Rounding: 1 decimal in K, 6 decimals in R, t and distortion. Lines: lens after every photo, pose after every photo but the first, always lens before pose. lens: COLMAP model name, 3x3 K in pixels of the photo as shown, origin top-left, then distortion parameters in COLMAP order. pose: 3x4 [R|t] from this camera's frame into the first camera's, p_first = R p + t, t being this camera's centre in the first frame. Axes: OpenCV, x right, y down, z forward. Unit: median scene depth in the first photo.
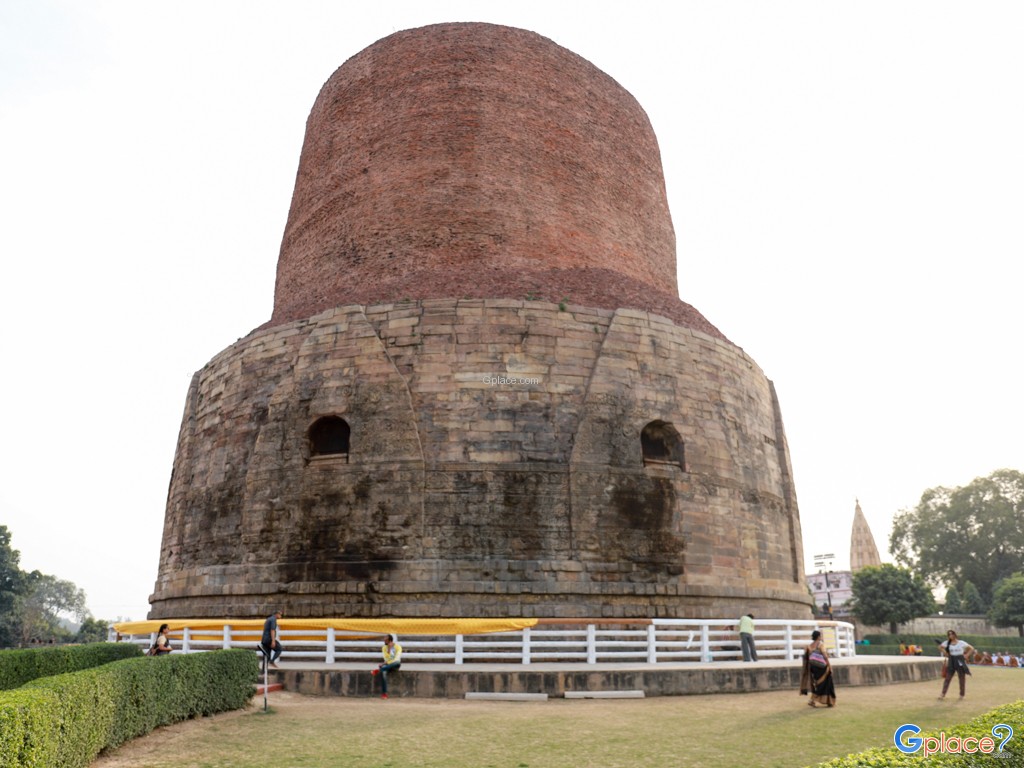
lens RADIAL K [[780.1, 0, 499.3], [0, 780.1, 379.4], [0, 0, 1]] dist [-0.118824, 0.069387]
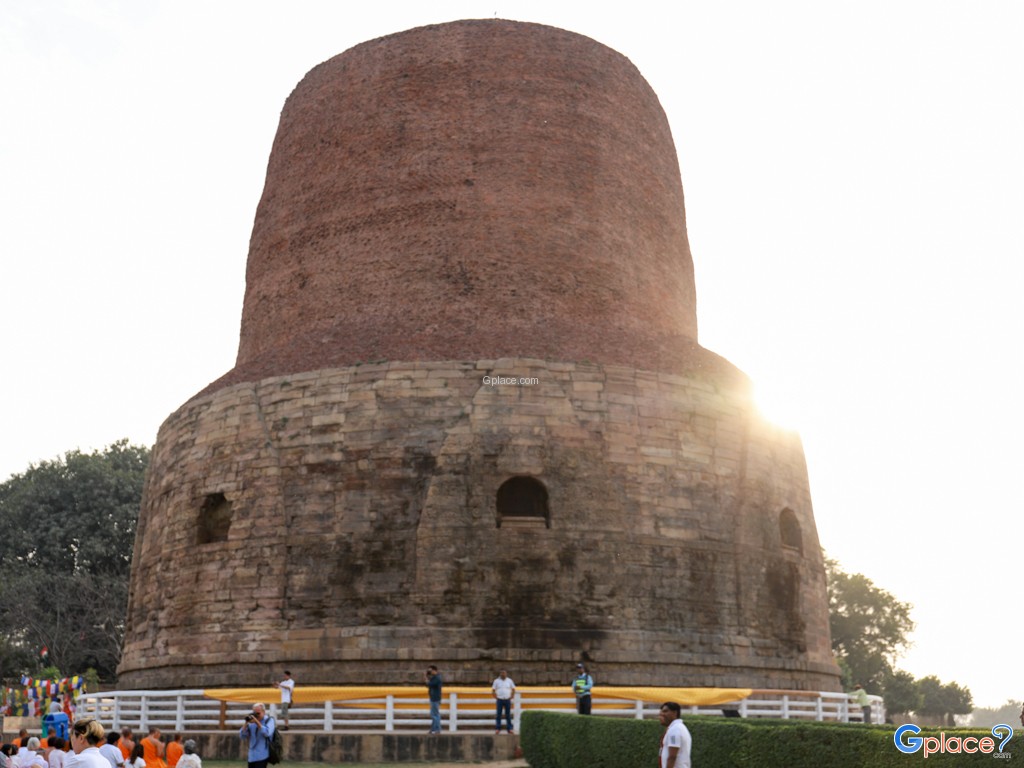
lens RADIAL K [[1112.7, 0, 490.5], [0, 1112.7, 365.3], [0, 0, 1]] dist [-0.071737, 0.196899]
pose [[0.906192, 0.137019, 0.400053, -0.824109], [-0.143303, 0.989575, -0.014327, -0.063406], [-0.397846, -0.044346, 0.916380, -0.243624]]
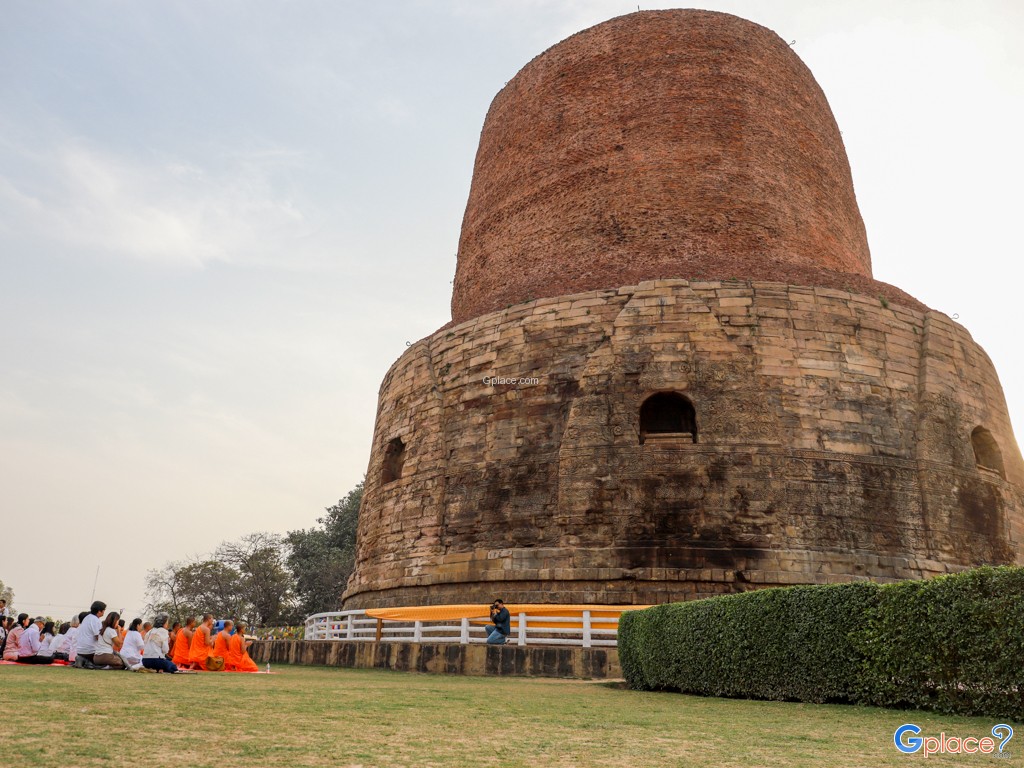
lens RADIAL K [[793.8, 0, 475.1], [0, 793.8, 390.8], [0, 0, 1]] dist [-0.117891, 0.093246]
pose [[0.993522, 0.088624, 0.071128, -0.510972], [-0.086633, 0.995770, -0.030611, 0.094080], [-0.073540, 0.024250, 0.996997, 0.077413]]
